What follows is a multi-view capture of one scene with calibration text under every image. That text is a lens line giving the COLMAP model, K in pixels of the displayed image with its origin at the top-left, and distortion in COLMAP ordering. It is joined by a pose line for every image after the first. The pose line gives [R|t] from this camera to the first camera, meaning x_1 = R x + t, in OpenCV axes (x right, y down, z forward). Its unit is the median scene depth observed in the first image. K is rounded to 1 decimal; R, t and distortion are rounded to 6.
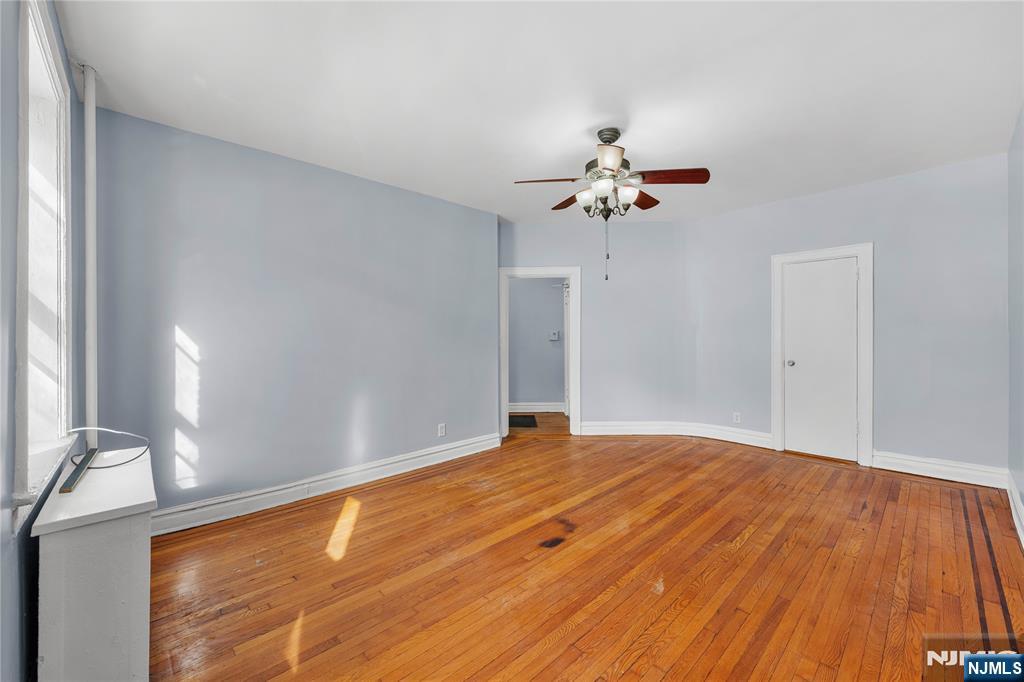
lens RADIAL K [[402.9, 0, 513.0], [0, 402.9, 336.7], [0, 0, 1]] dist [0.000065, -0.000069]
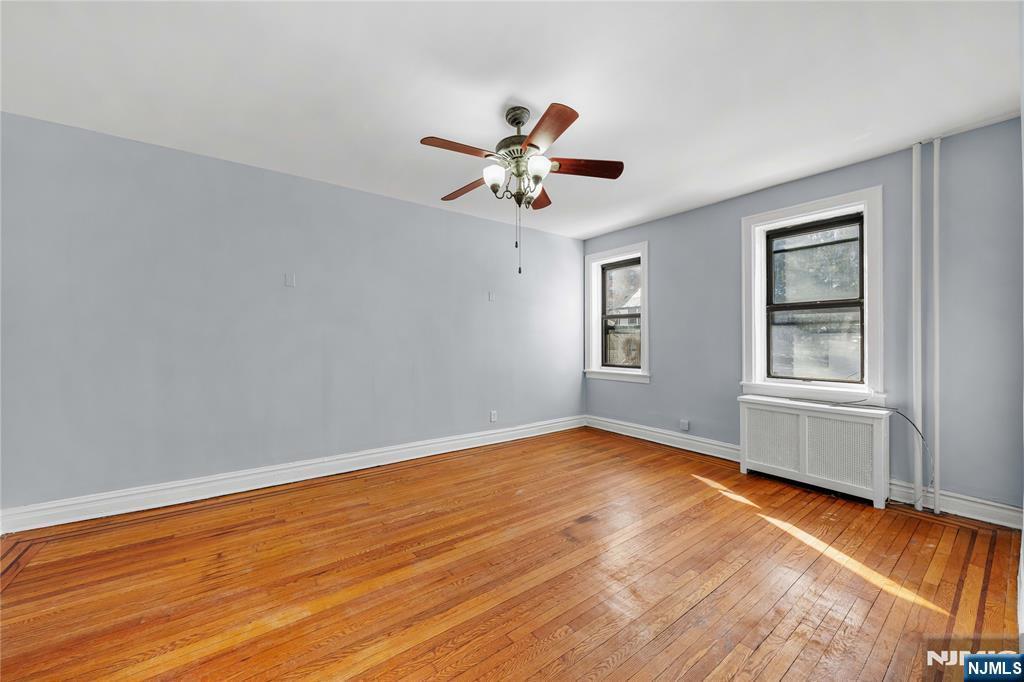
lens RADIAL K [[380.5, 0, 510.2], [0, 380.5, 339.7], [0, 0, 1]] dist [-0.000545, -0.000017]
pose [[-0.992692, 0.009247, 0.120324, 0.157483], [0.009327, 0.999957, 0.000098, 0.004293], [-0.120318, 0.001220, -0.992735, 1.873540]]
